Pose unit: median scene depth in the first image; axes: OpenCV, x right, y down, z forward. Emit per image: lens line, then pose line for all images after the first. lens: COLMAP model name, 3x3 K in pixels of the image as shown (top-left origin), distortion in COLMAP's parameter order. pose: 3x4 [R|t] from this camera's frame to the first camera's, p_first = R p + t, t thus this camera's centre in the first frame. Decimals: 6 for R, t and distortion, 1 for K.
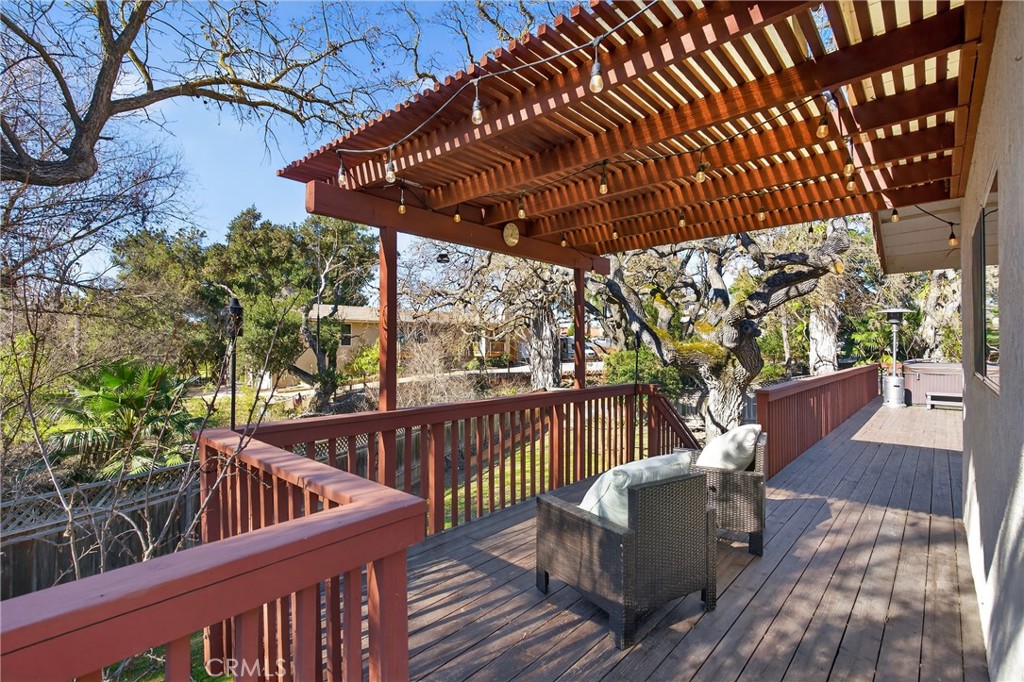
lens RADIAL K [[482.1, 0, 512.0], [0, 482.1, 341.0], [0, 0, 1]] dist [-0.003358, -0.001019]
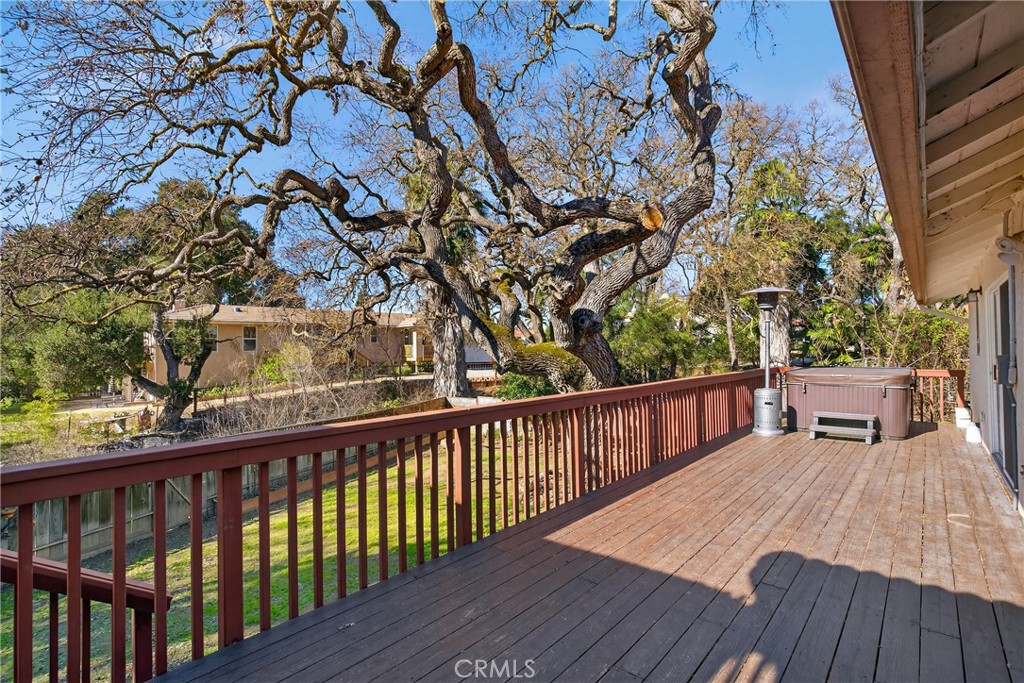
lens RADIAL K [[485.9, 0, 515.1], [0, 485.9, 337.8], [0, 0, 1]] dist [-0.000143, 0.000384]
pose [[0.999638, -0.011612, 0.024272, 0.180596], [0.011915, 0.999852, -0.012401, 0.003049], [-0.024125, 0.012686, 0.999628, 0.140389]]
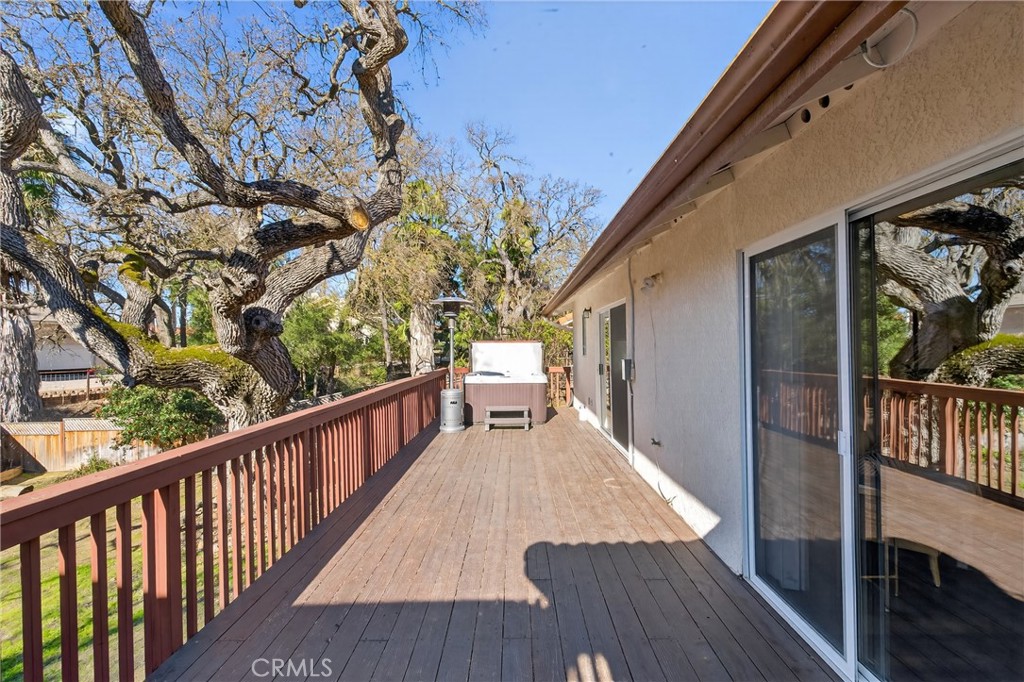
lens RADIAL K [[482.1, 0, 512.0], [0, 482.1, 341.0], [0, 0, 1]] dist [-0.003358, -0.001019]
pose [[0.750367, -0.006843, 0.660986, 0.159331], [0.007460, 0.999970, 0.001884, -0.000367], [-0.660980, 0.003518, 0.750396, 0.163039]]
